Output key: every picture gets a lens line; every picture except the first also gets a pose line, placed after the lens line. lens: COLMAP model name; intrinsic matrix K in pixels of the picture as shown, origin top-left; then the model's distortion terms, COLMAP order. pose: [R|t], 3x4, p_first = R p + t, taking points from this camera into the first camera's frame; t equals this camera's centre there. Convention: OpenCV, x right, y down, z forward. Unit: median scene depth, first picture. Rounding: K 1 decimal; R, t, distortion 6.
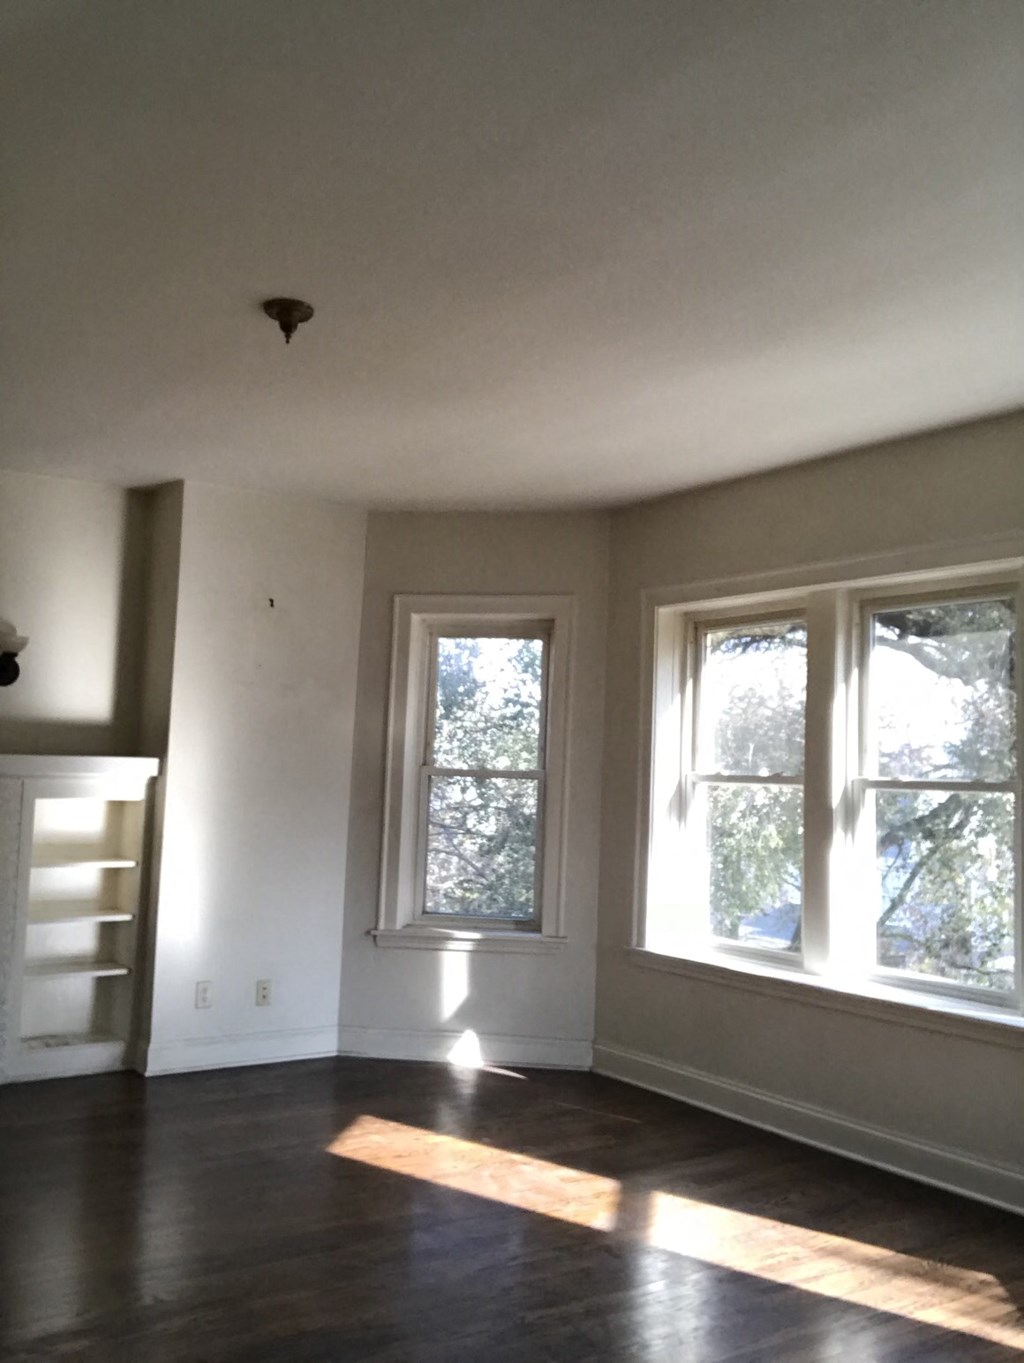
lens RADIAL K [[1107.7, 0, 512.0], [0, 1107.7, 681.5], [0, 0, 1]] dist [0.077629, -0.003580]
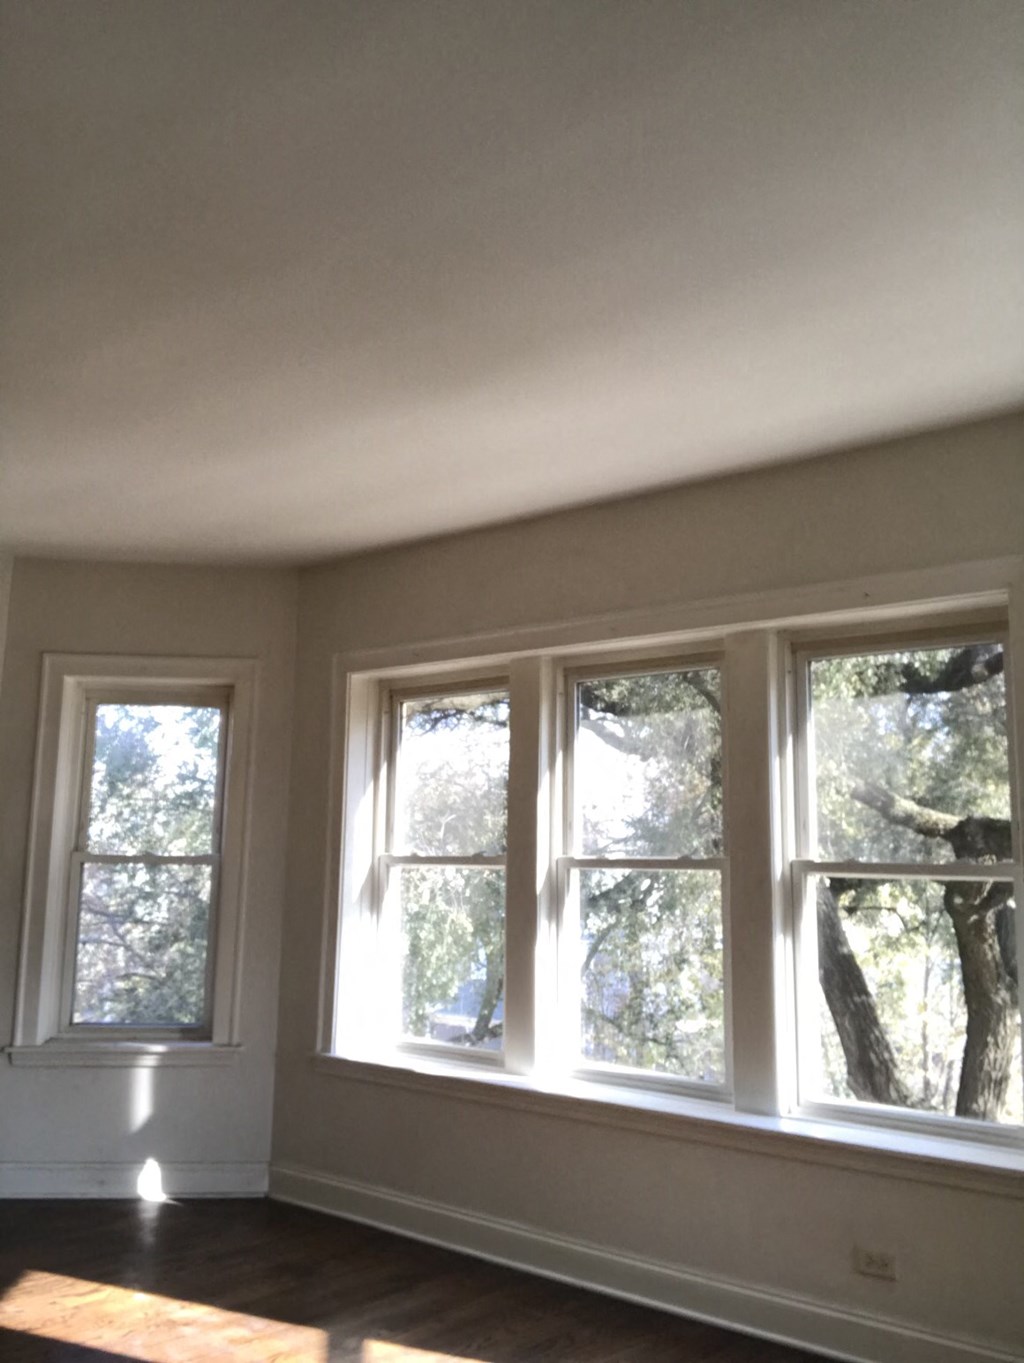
lens RADIAL K [[1014.9, 0, 511.3], [0, 1014.9, 714.6], [0, 0, 1]] dist [0.032735, -0.126755]
pose [[0.956984, 0.017201, 0.289631, 0.015527], [-0.003993, 0.998927, -0.046132, 0.005031], [-0.290114, 0.042991, 0.956026, 0.151661]]
